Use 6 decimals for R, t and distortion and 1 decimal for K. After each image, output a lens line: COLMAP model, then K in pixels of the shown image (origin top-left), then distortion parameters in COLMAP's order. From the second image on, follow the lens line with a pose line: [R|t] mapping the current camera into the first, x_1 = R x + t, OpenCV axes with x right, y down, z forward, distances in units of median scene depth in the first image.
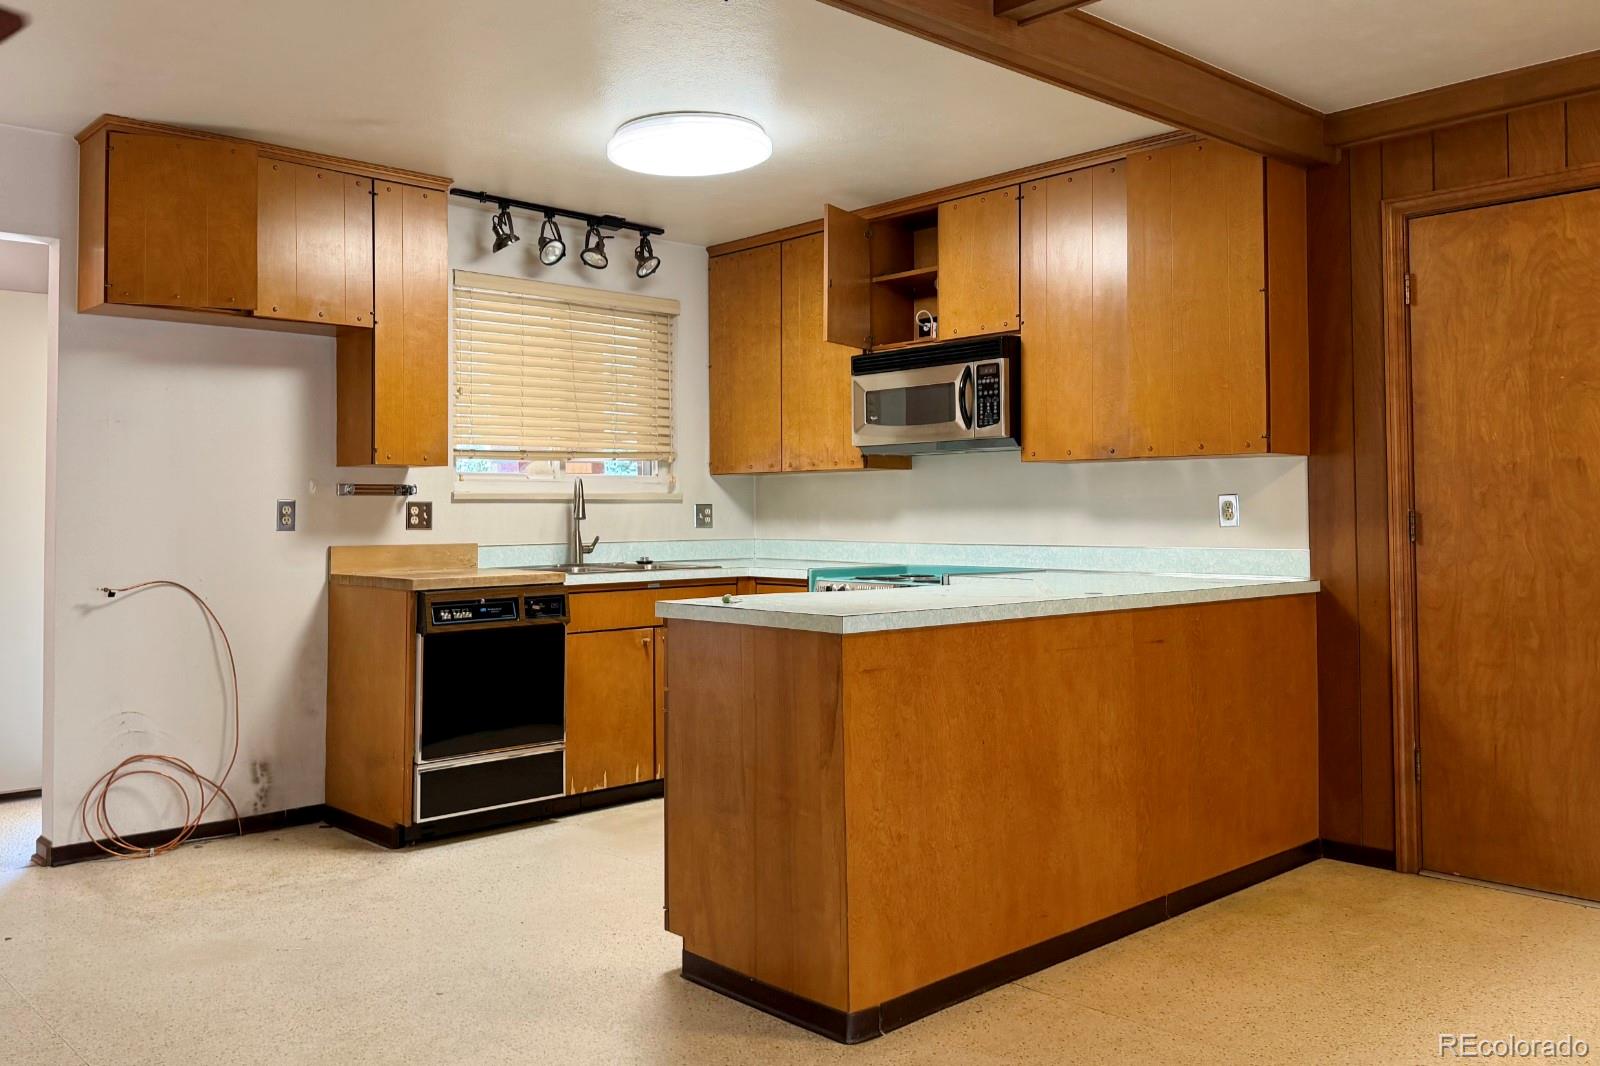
lens RADIAL K [[1287.5, 0, 687.6], [0, 1287.5, 469.4], [0, 0, 1]] dist [0.084467, -0.100159]
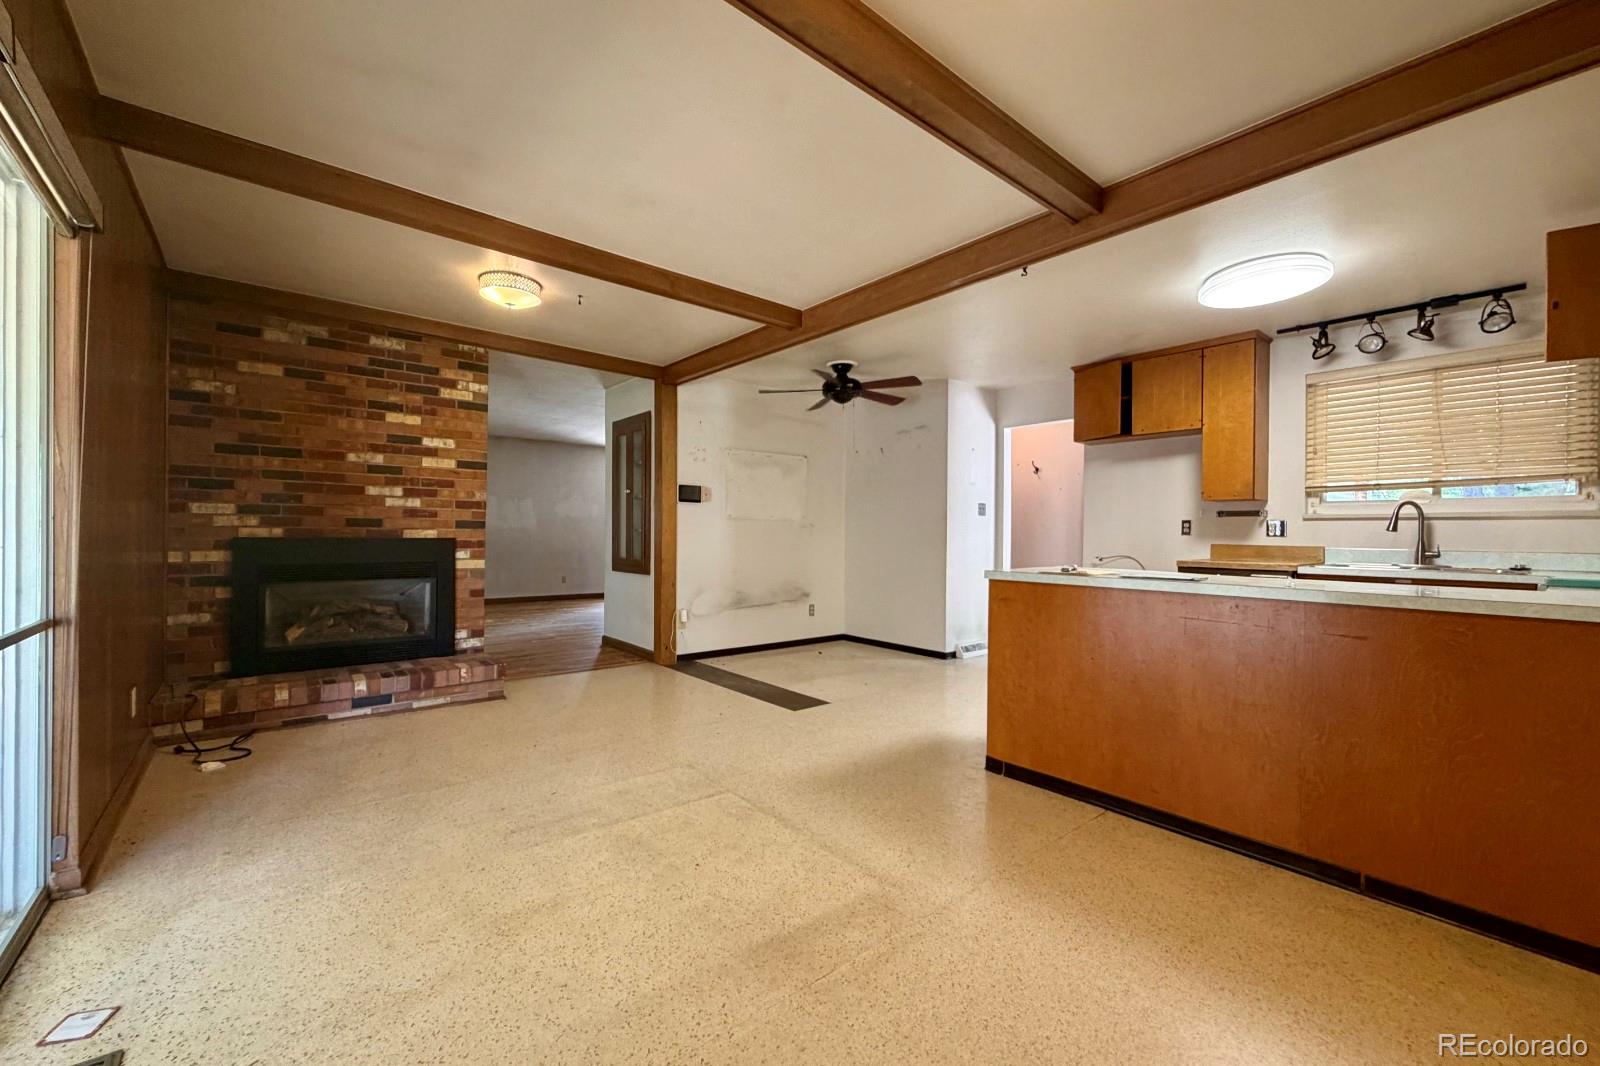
lens RADIAL K [[646.9, 0, 787.8], [0, 646.9, 529.8], [0, 0, 1]] dist [0.001560, -0.000155]
pose [[-0.010356, 0.011515, -0.999880, 0.734168], [0.034748, 0.999334, 0.011149, 0.006830], [0.999342, -0.034628, -0.010749, 0.421591]]
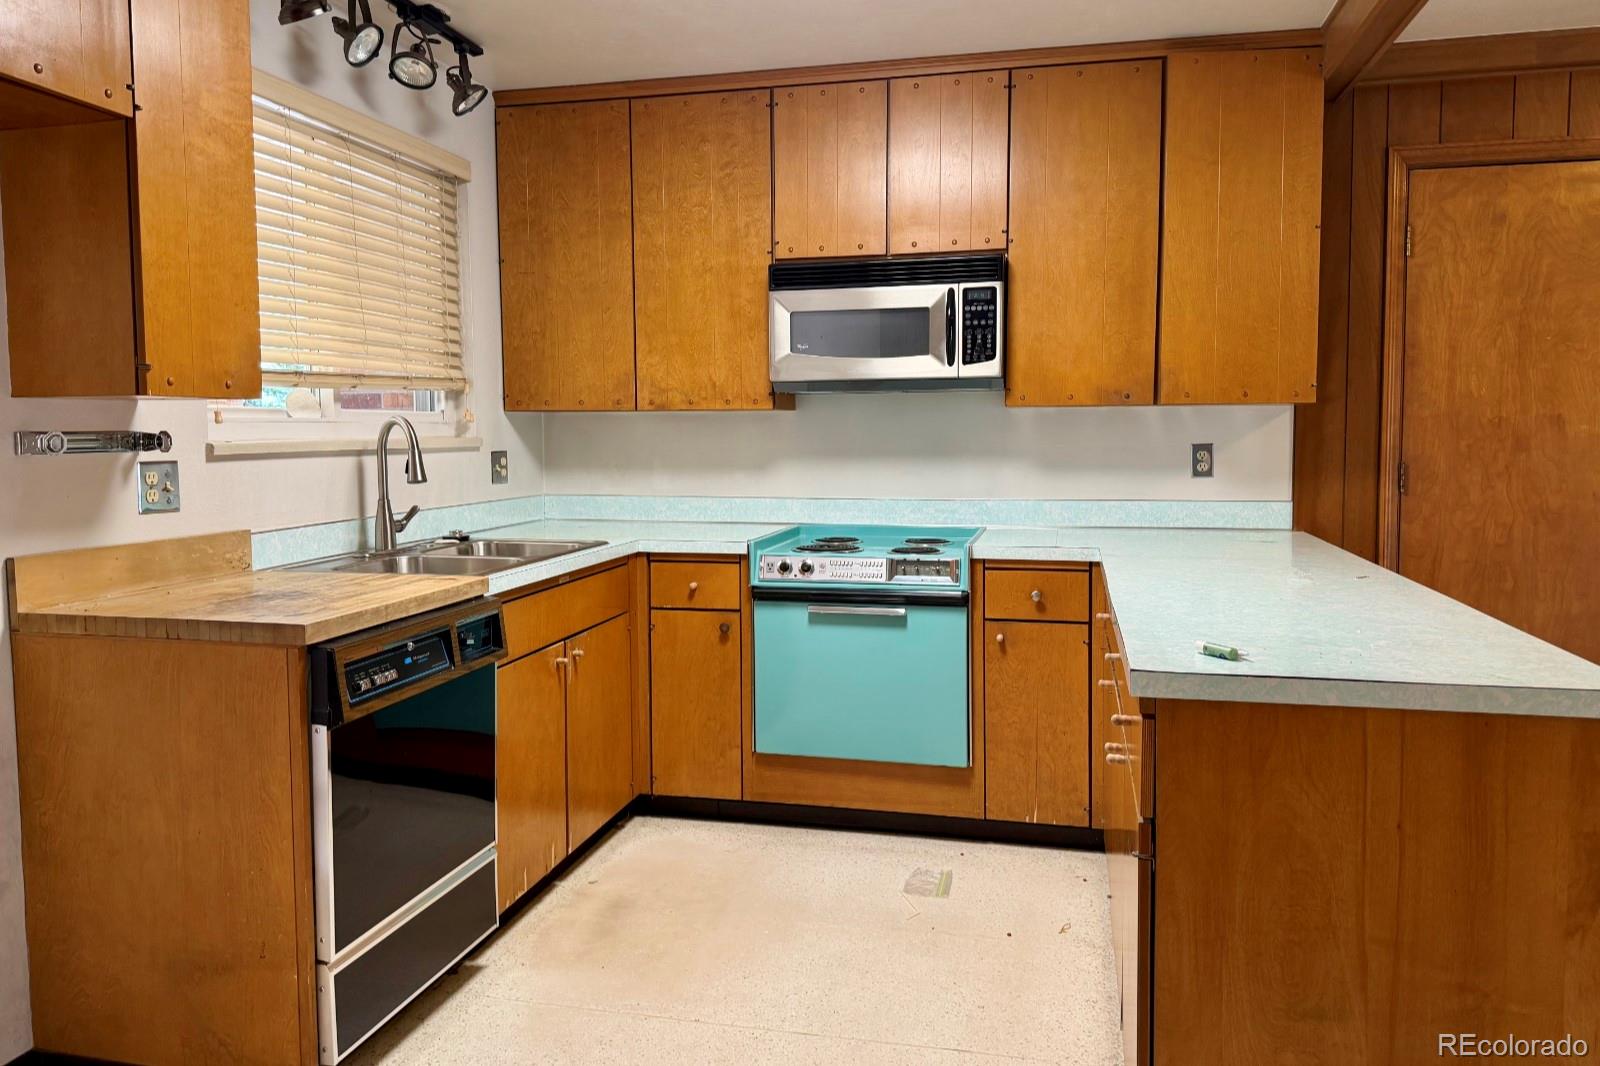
lens RADIAL K [[1133.4, 0, 810.2], [0, 1133.4, 497.6], [0, 0, 1]] dist [0.048125, -0.042717]
pose [[0.802736, -0.036241, 0.595233, -0.314635], [-0.019501, 0.996022, 0.086942, -0.008654], [-0.596016, -0.081399, 0.798836, 0.508371]]
